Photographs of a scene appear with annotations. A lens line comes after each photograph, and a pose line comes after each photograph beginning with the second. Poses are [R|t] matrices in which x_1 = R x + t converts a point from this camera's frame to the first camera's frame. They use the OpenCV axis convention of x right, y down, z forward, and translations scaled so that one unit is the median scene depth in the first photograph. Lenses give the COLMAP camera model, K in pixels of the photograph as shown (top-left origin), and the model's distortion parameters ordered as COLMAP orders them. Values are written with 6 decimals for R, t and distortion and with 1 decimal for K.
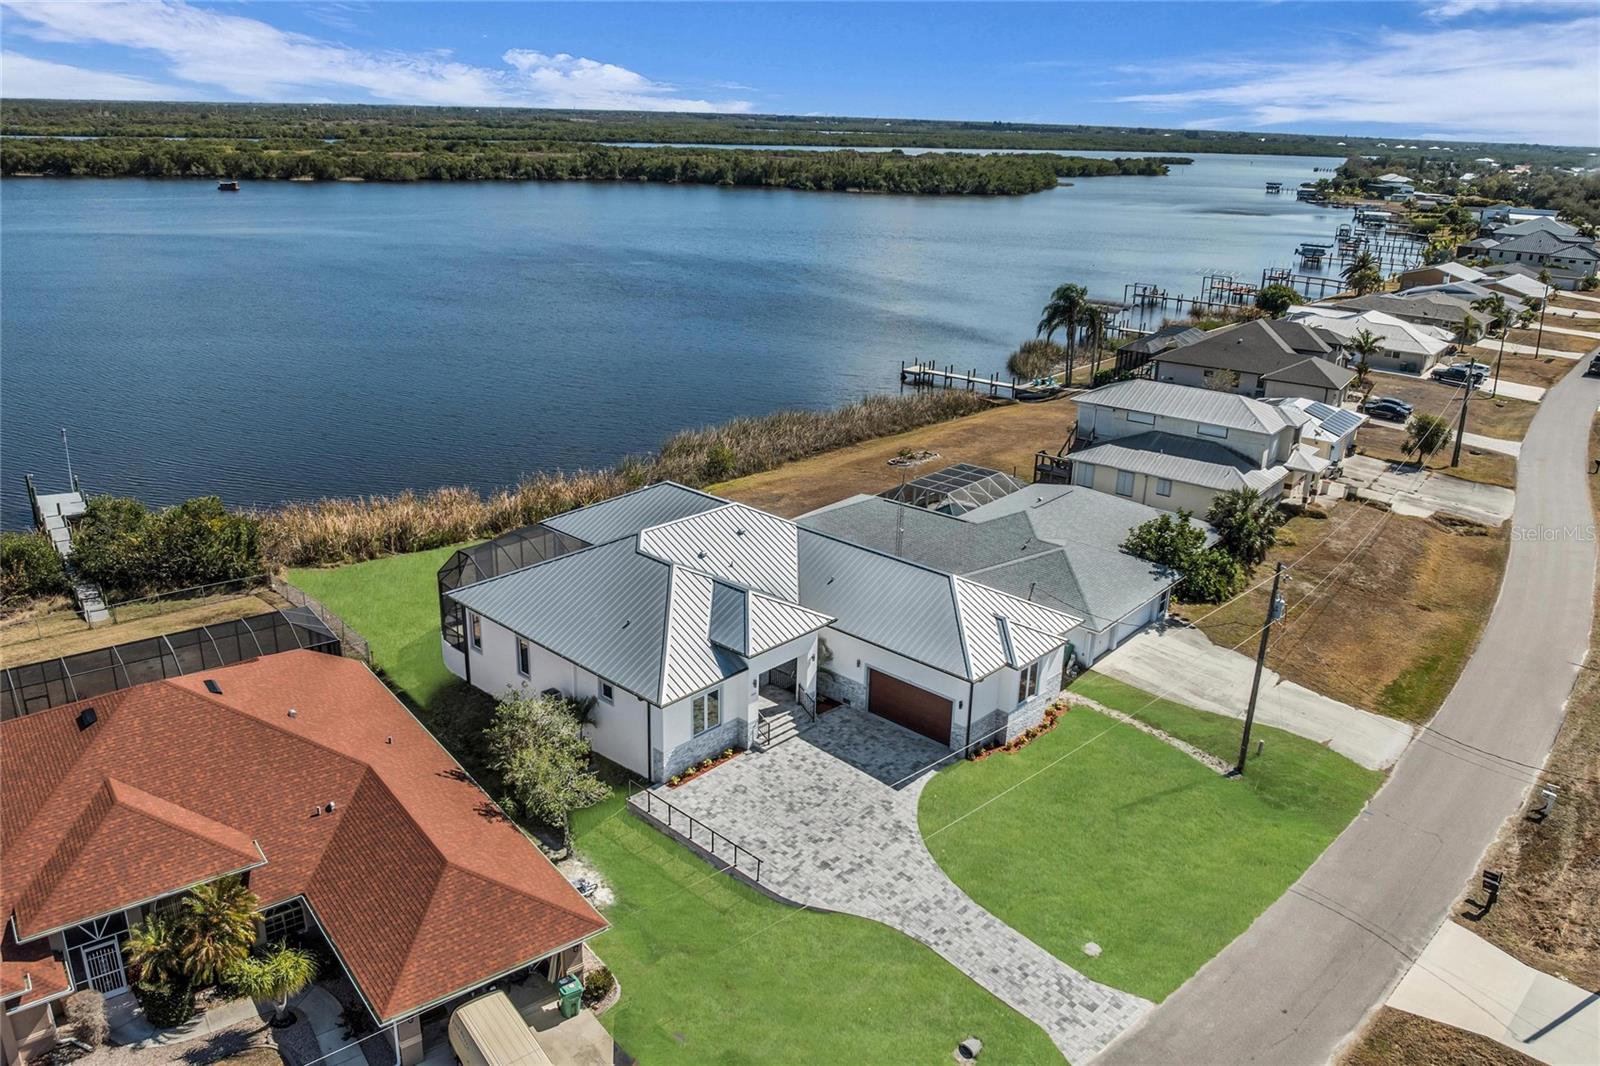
lens RADIAL K [[1136.5, 0, 800.0], [0, 1136.5, 533.0], [0, 0, 1]] dist [-0.038916, 0.004746]
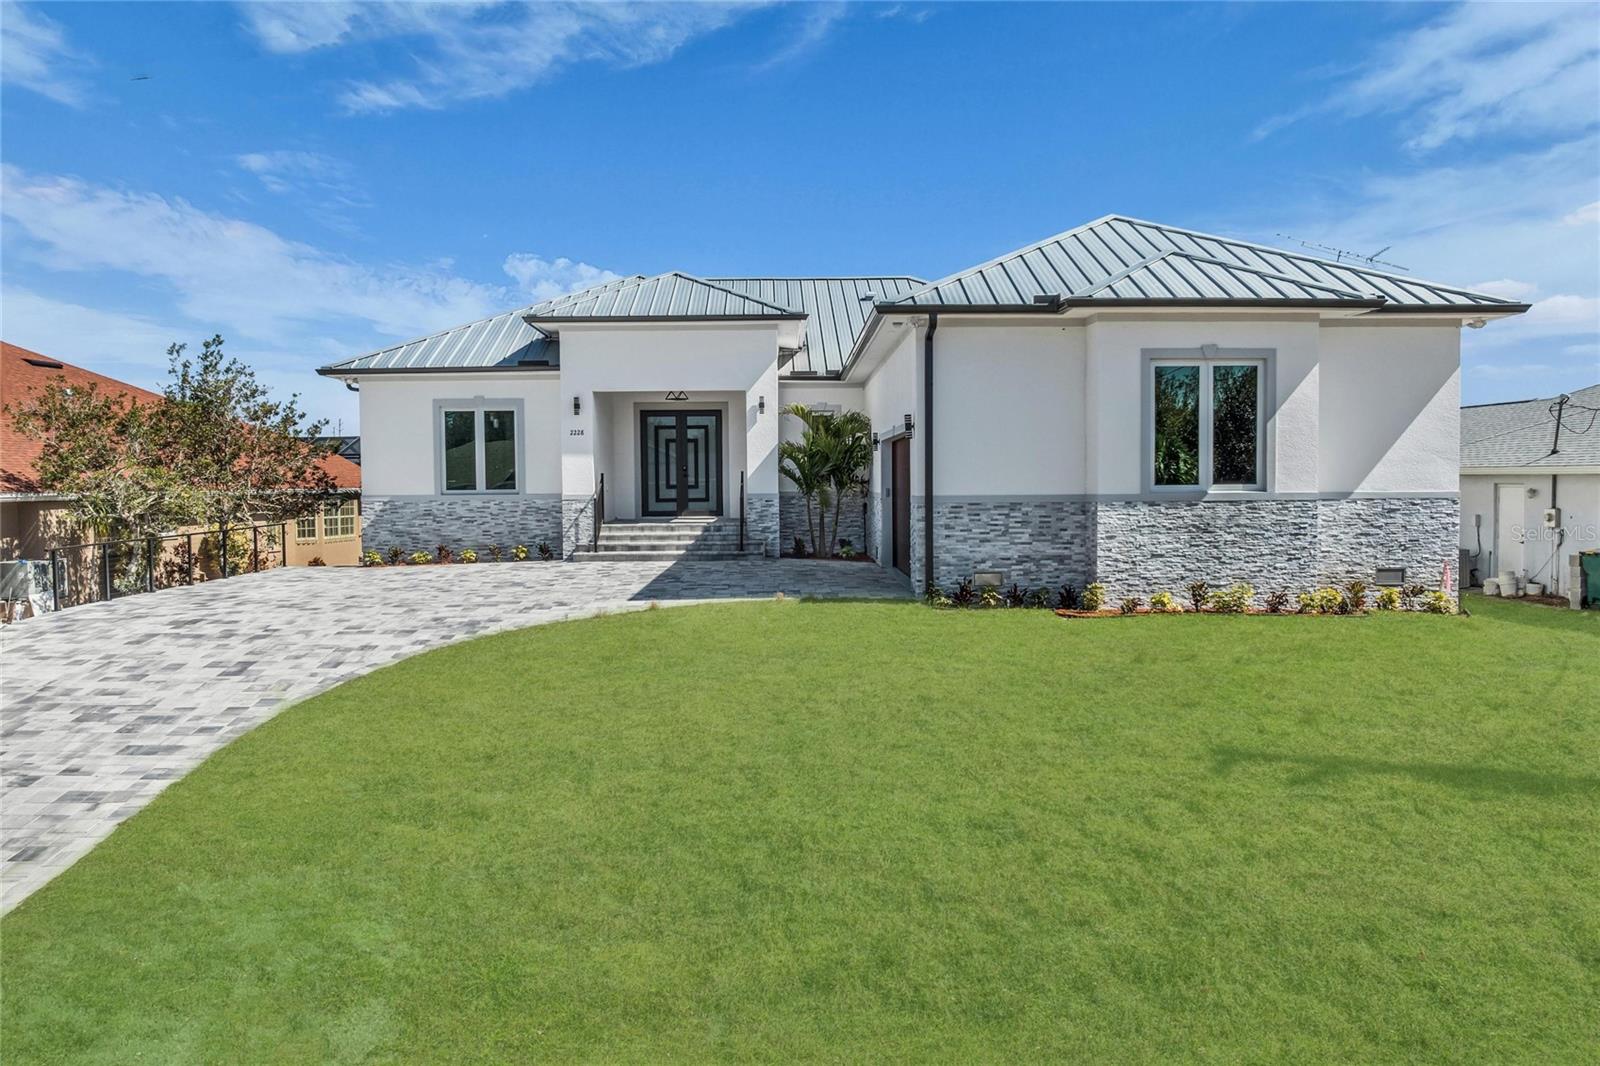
lens RADIAL K [[1138.0, 0, 808.6], [0, 1138.0, 499.6], [0, 0, 1]] dist [-0.046731, -0.002278]
pose [[0.693506, -0.017318, -0.720243, 0.298880], [-0.215419, 0.948991, -0.230241, 0.210673], [0.687492, 0.314827, 0.654400, 0.631680]]
